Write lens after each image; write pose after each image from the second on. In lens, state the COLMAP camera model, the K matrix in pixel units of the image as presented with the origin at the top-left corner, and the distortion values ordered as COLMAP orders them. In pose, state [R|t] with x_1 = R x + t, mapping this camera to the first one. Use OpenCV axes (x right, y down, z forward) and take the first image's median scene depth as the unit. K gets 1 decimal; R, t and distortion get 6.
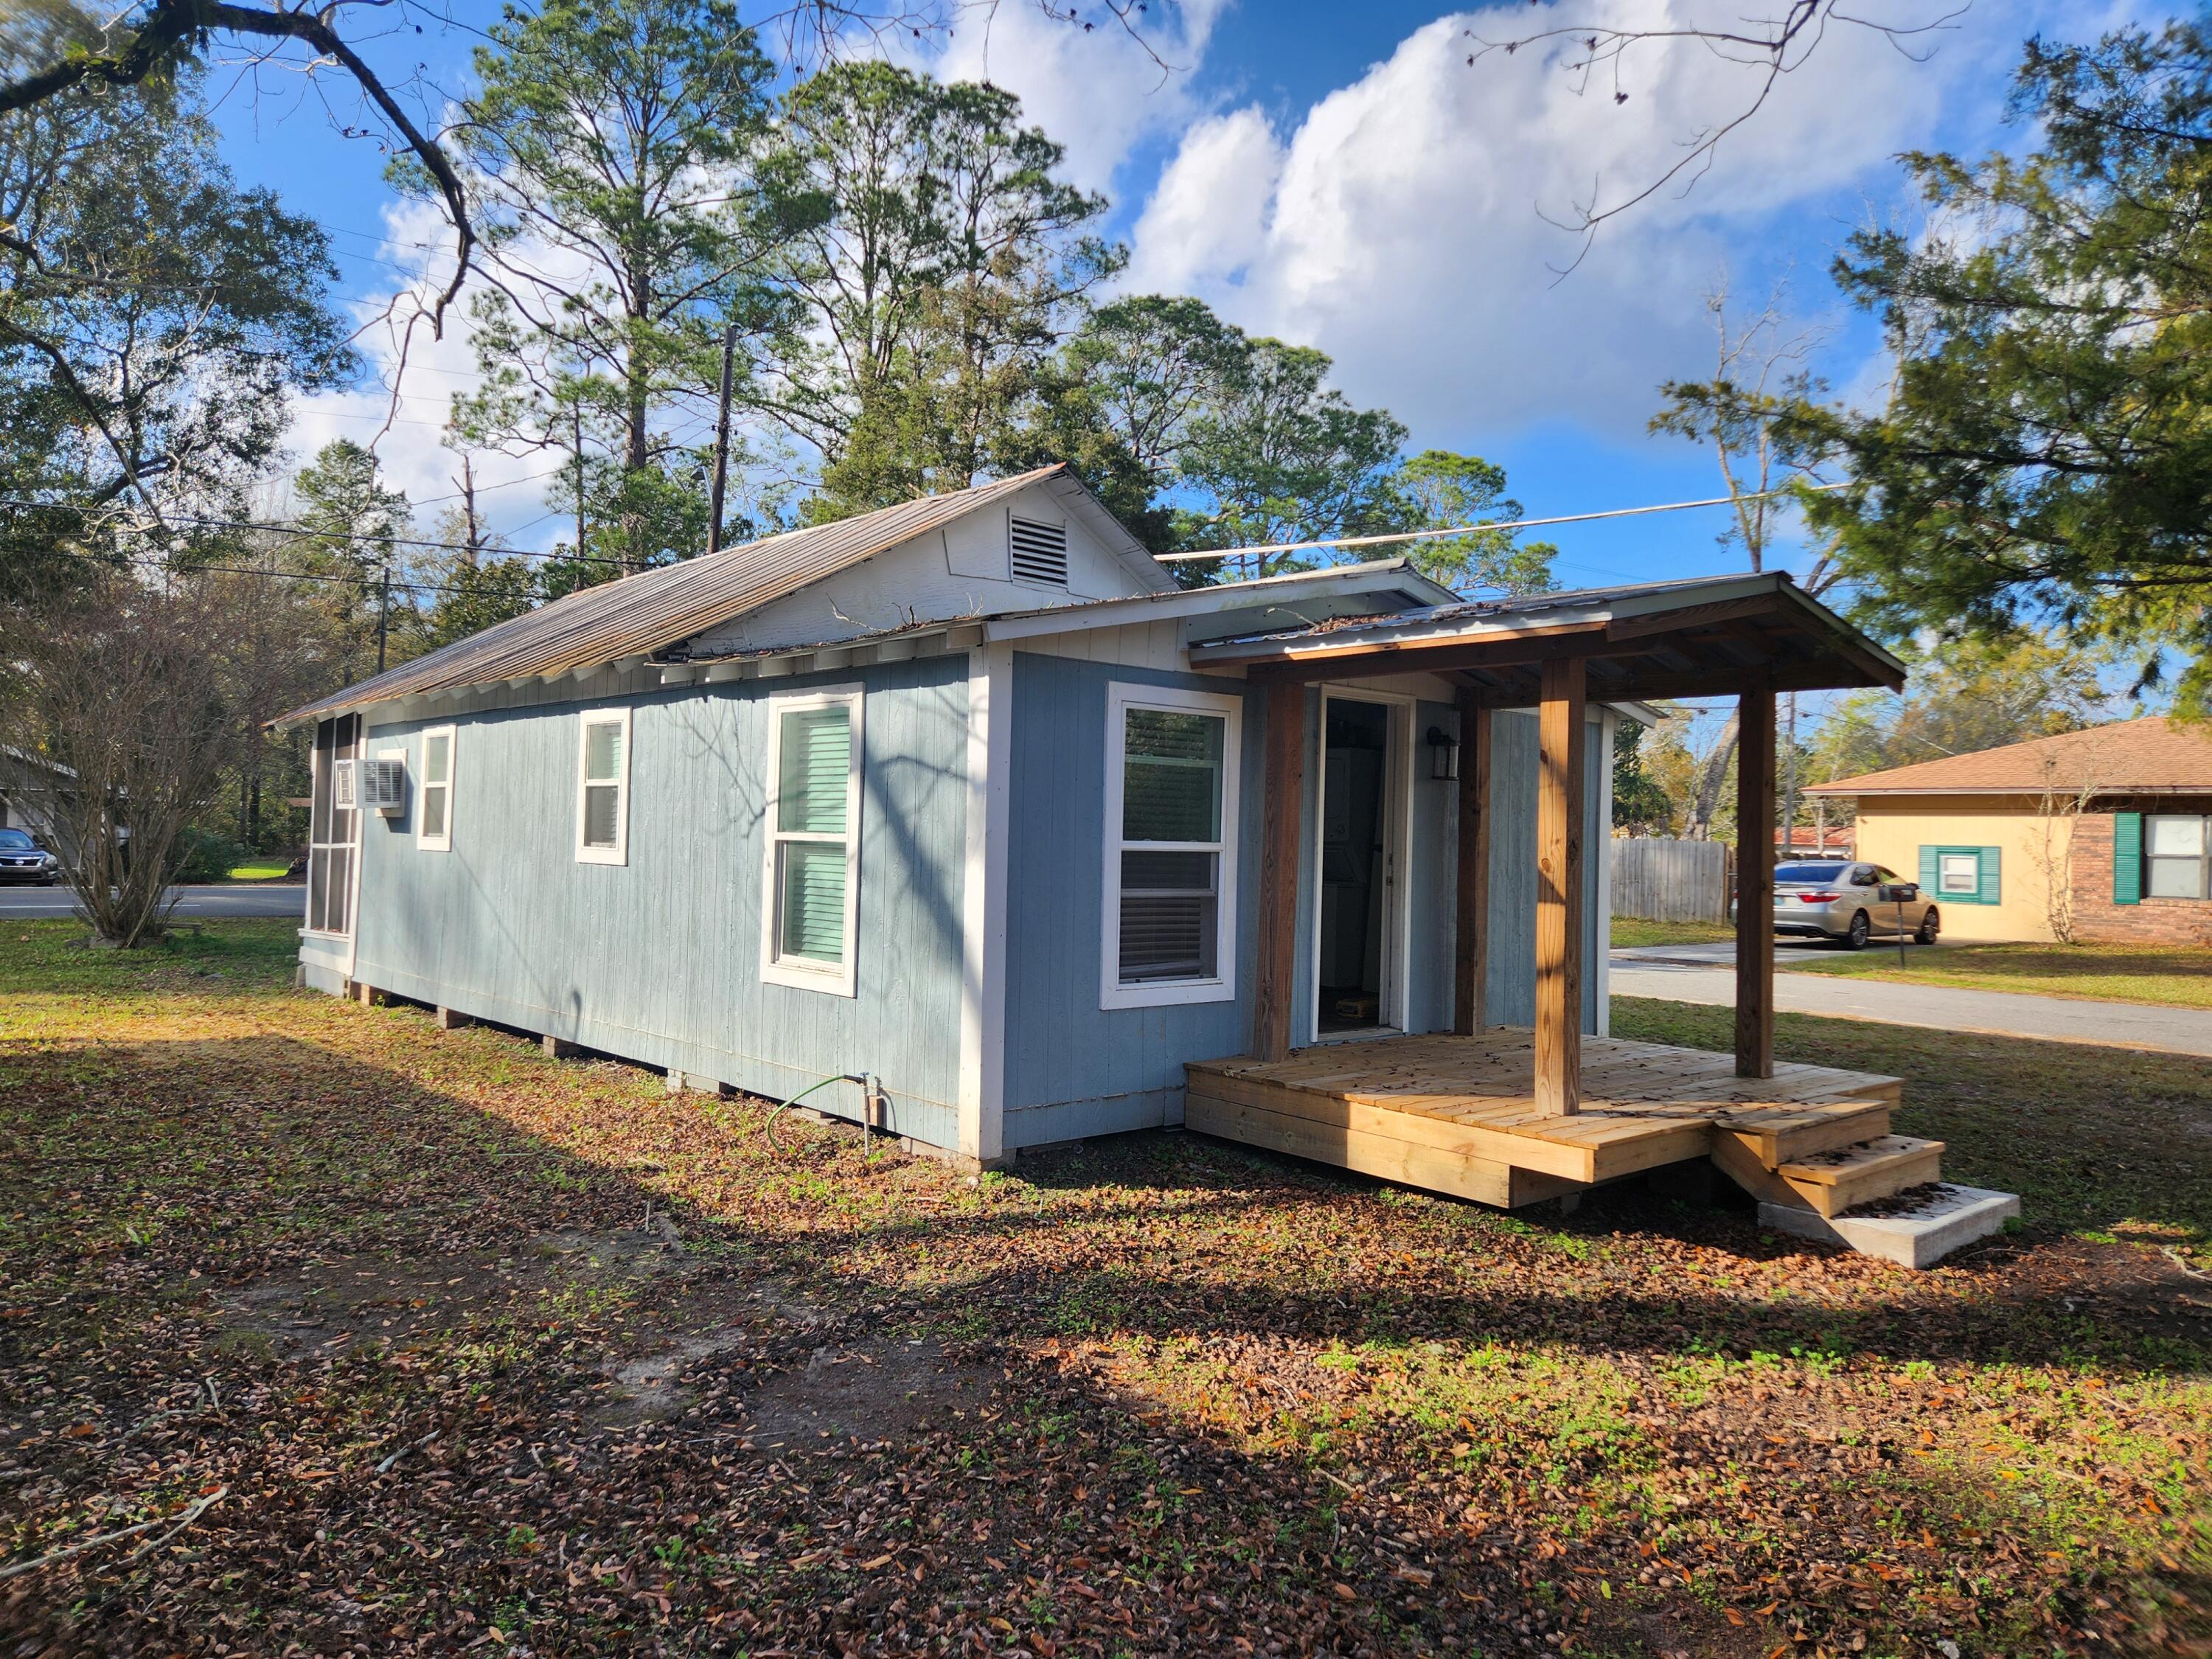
lens RADIAL K [[1489.3, 0, 1104.6], [0, 1489.3, 824.1], [0, 0, 1]] dist [0.055107, -0.038831]
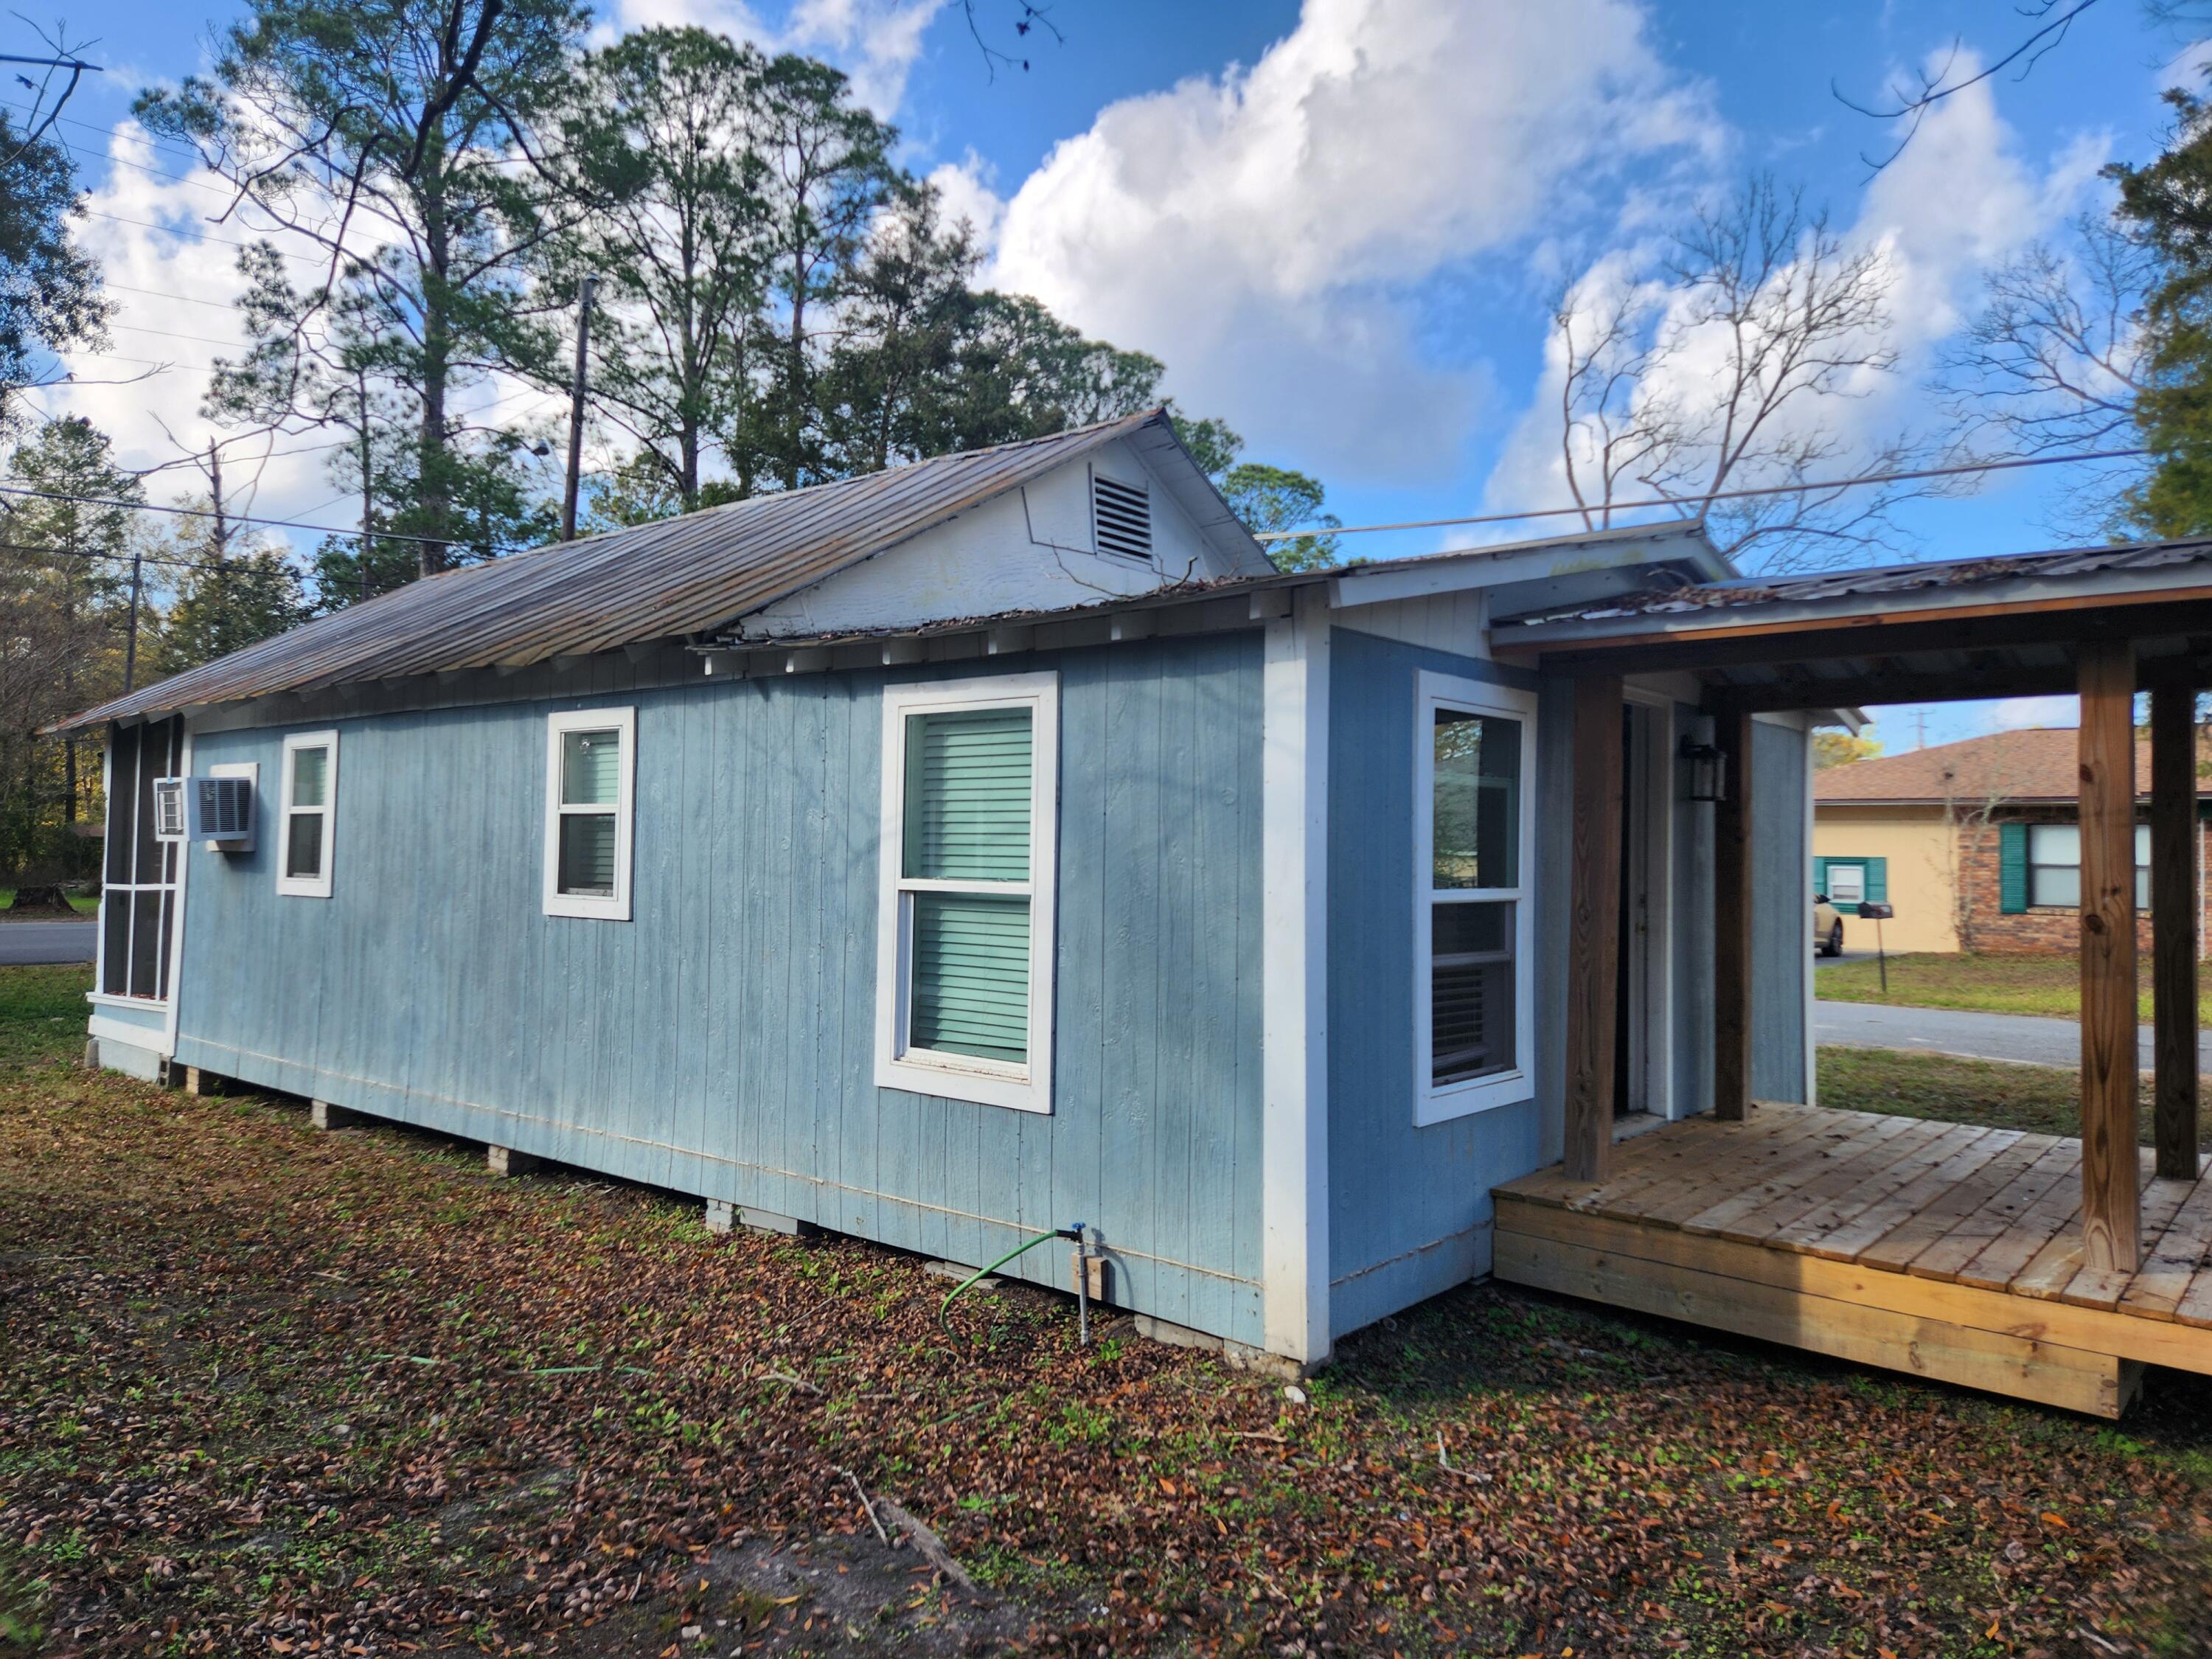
lens RADIAL K [[1489.3, 0, 1104.6], [0, 1489.3, 824.1], [0, 0, 1]] dist [0.055107, -0.038831]
pose [[0.990134, -0.006924, 0.139954, -0.073519], [0.008008, 0.999942, -0.007185, -0.005087], [-0.139896, 0.008234, 0.990132, 0.089163]]
